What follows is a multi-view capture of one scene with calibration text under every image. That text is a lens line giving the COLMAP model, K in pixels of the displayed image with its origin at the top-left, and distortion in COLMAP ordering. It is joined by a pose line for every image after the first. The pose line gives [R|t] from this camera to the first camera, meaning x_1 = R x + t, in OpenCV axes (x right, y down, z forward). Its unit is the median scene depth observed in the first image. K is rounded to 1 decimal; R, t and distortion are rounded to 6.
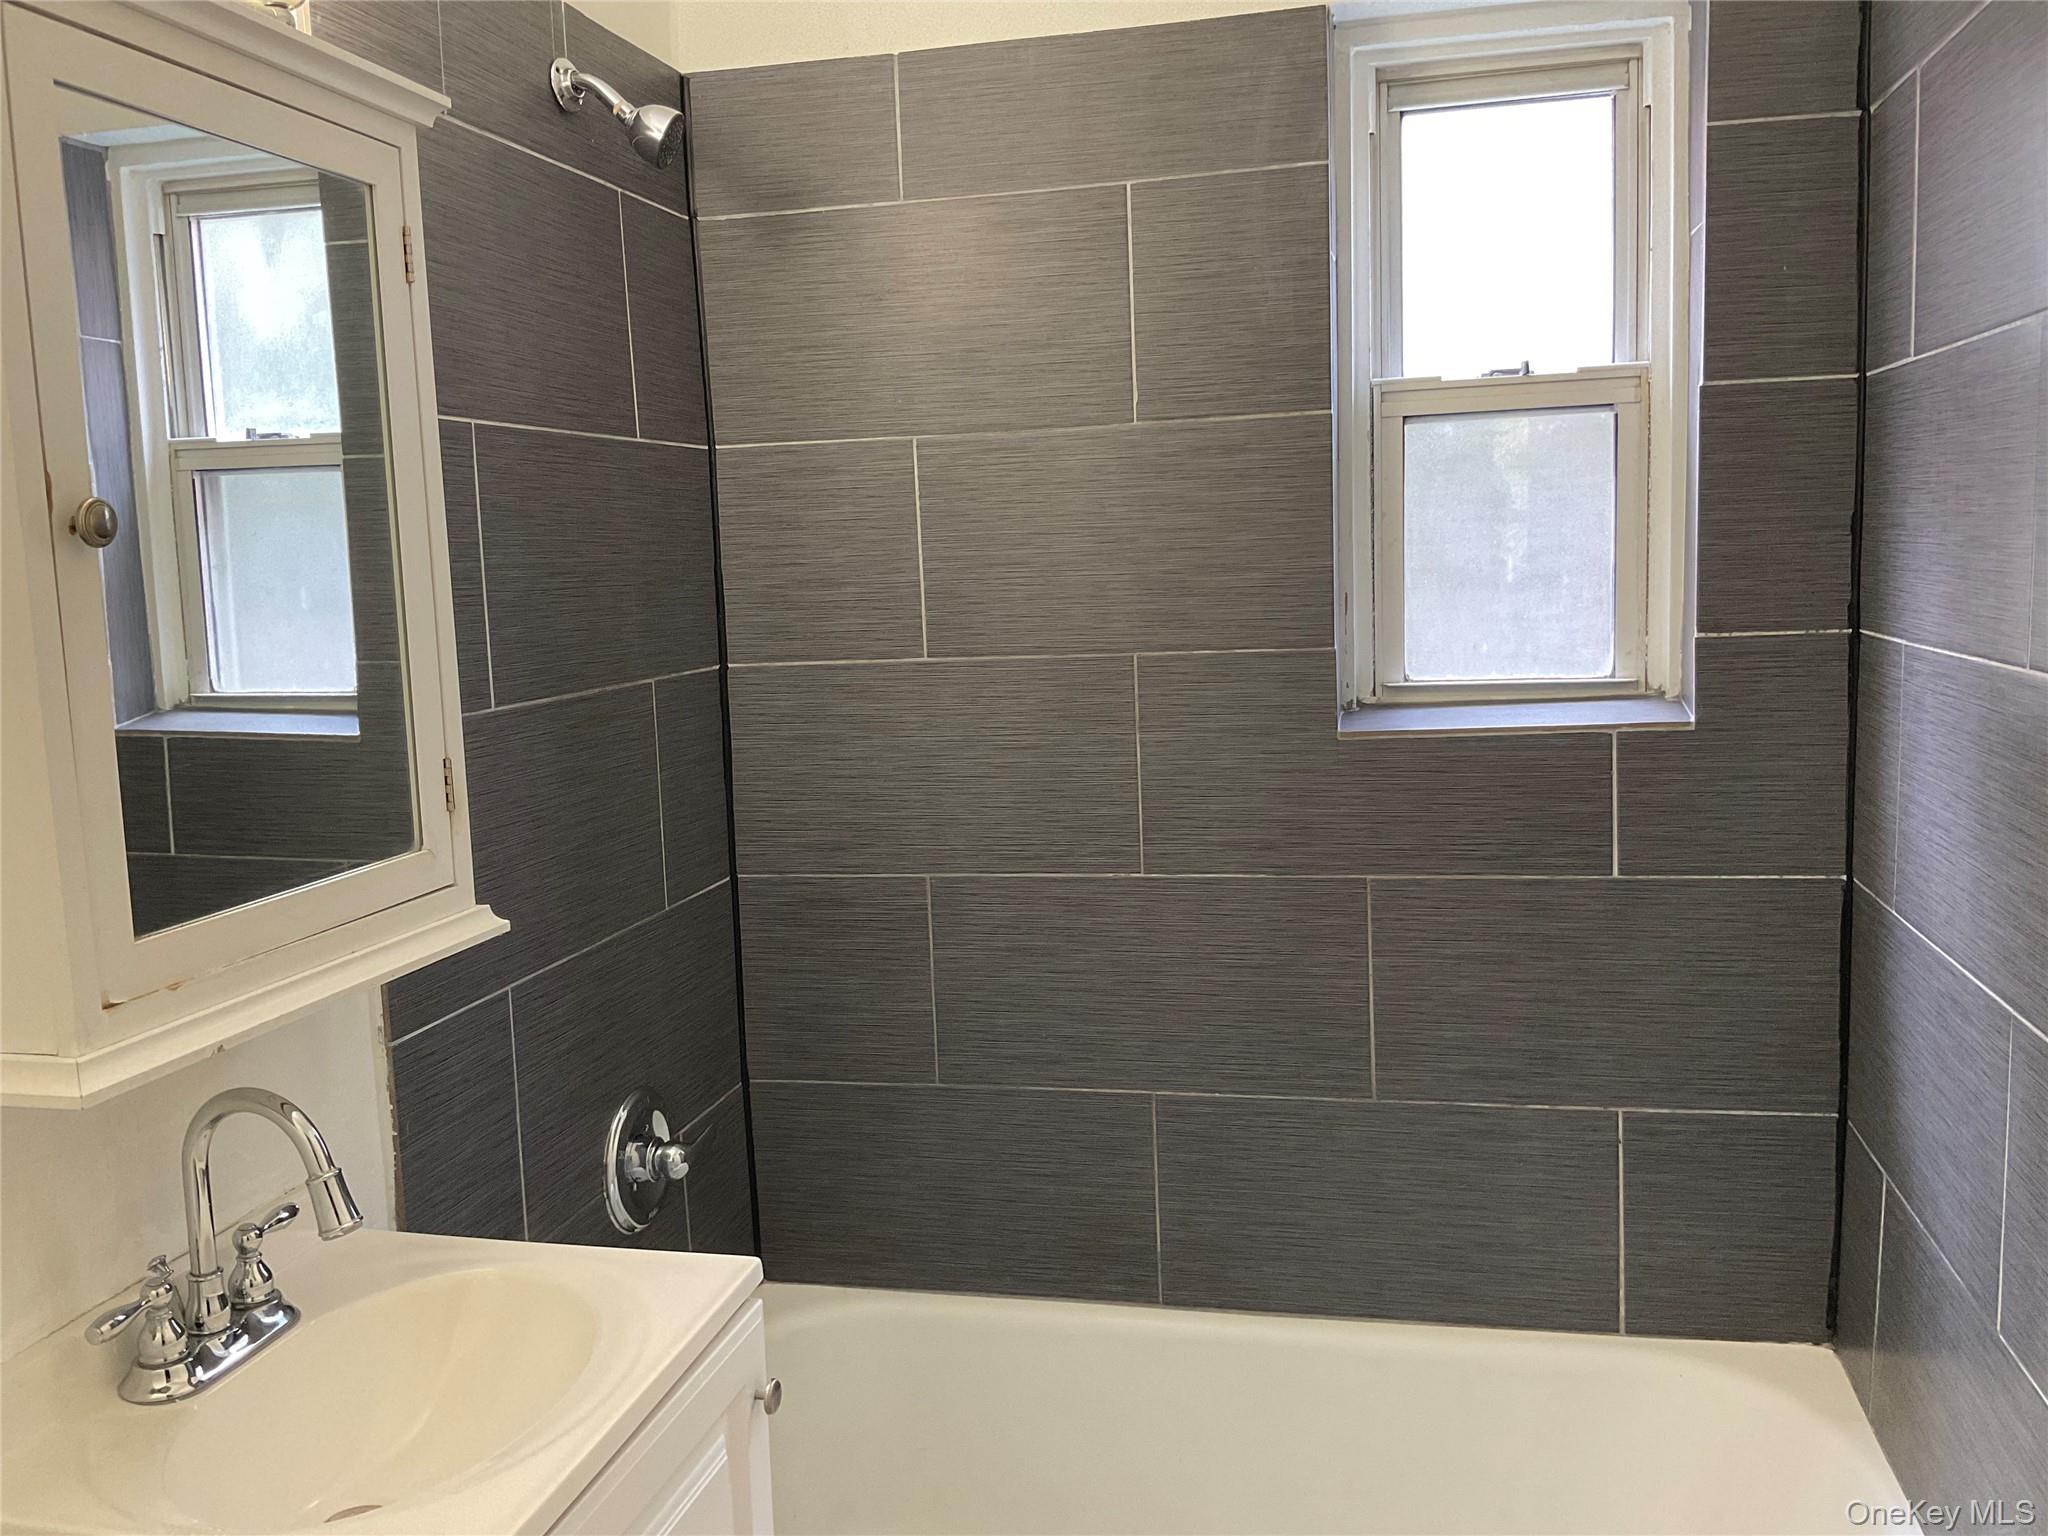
lens RADIAL K [[1679.9, 0, 1020.6], [0, 1679.9, 765.3], [0, 0, 1]] dist [0.135241, -0.271771]
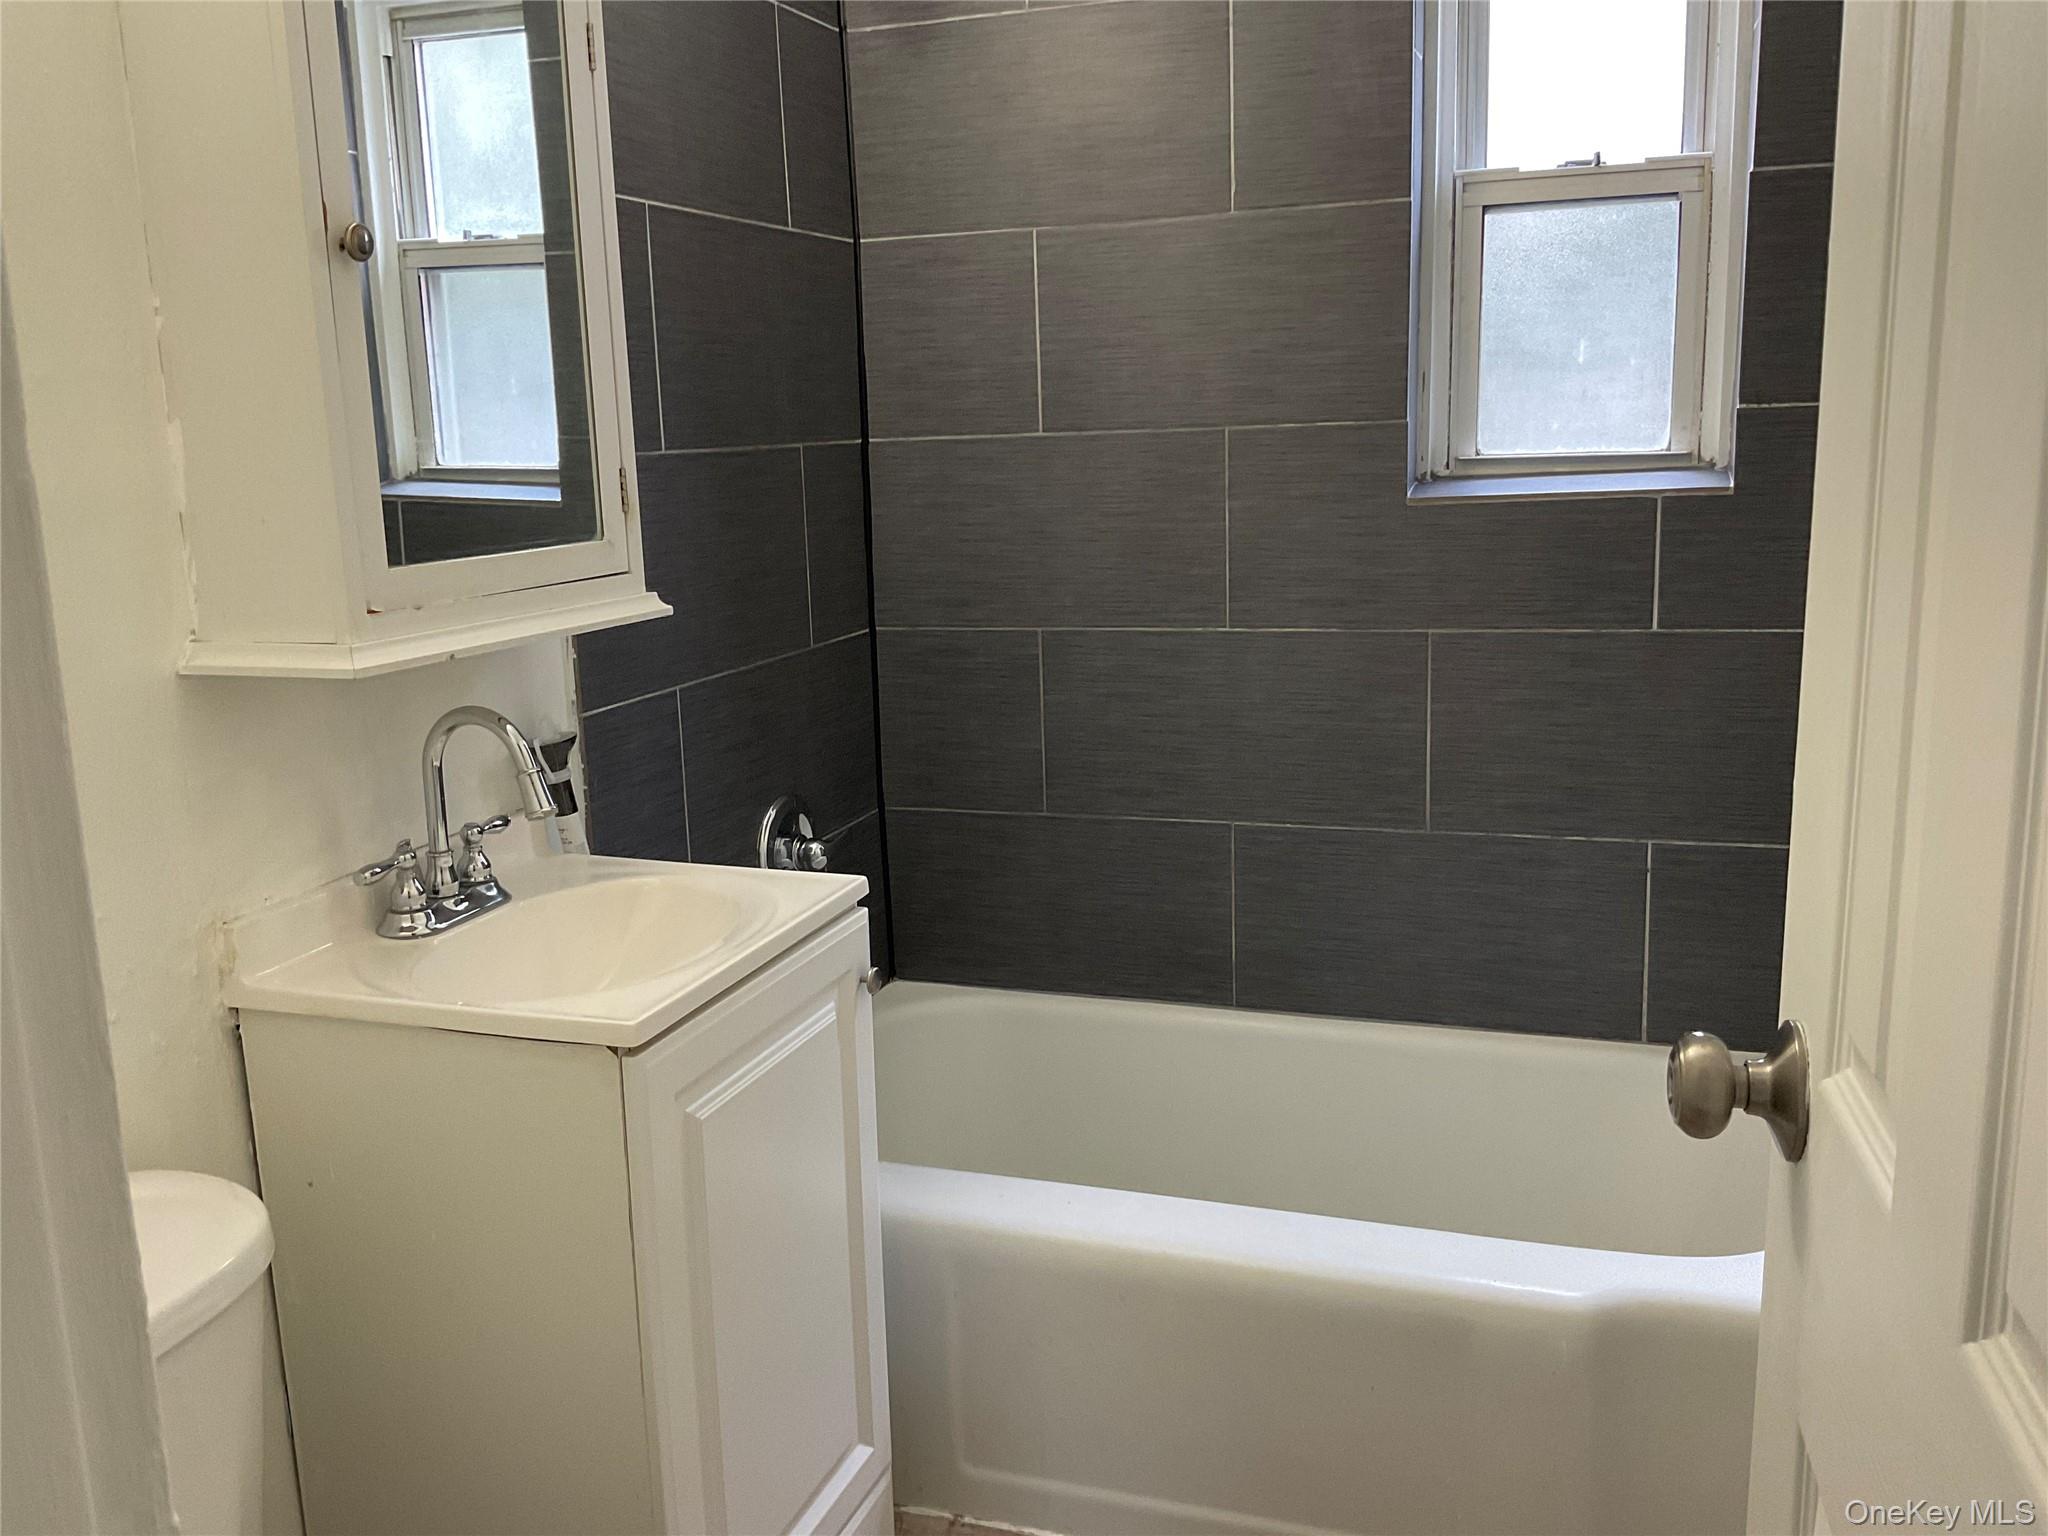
lens RADIAL K [[1681.0, 0, 1024.0], [0, 1681.0, 768.0], [0, 0, 1]] dist [0.112037, -0.228668]
pose [[0.993965, 0.029007, -0.105791, 0.059644], [-0.020542, 0.996563, 0.080249, 0.071244], [0.107755, -0.077591, 0.991145, -0.137661]]
